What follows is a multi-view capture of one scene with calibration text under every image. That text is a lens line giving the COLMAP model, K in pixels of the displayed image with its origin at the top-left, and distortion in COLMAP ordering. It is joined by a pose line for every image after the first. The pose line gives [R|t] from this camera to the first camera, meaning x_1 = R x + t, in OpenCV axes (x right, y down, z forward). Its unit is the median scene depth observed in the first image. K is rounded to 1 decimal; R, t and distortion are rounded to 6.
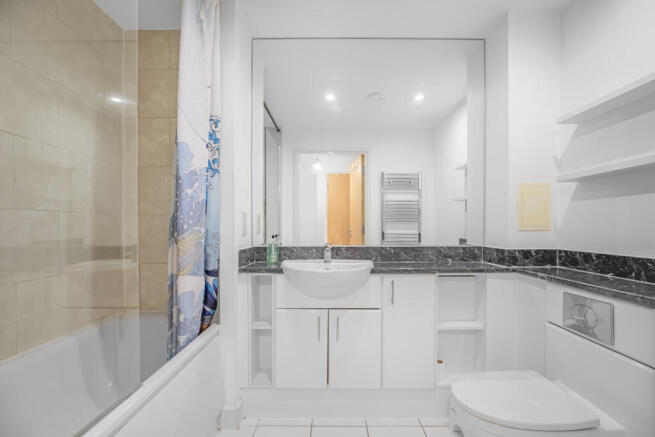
lens RADIAL K [[306.3, 0, 330.9], [0, 306.3, 225.5], [0, 0, 1]] dist [-0.004368, -0.001205]
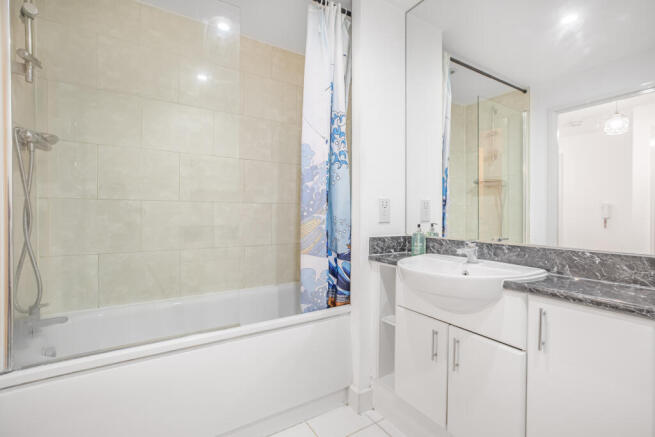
lens RADIAL K [[306.3, 0, 330.0], [0, 306.3, 211.6], [0, 0, 1]] dist [-0.004368, -0.001205]
pose [[0.527934, -0.003780, -0.849277, 0.502605], [-0.001136, 0.999986, -0.005156, 0.001519], [0.849285, 0.003687, 0.527922, 0.378135]]
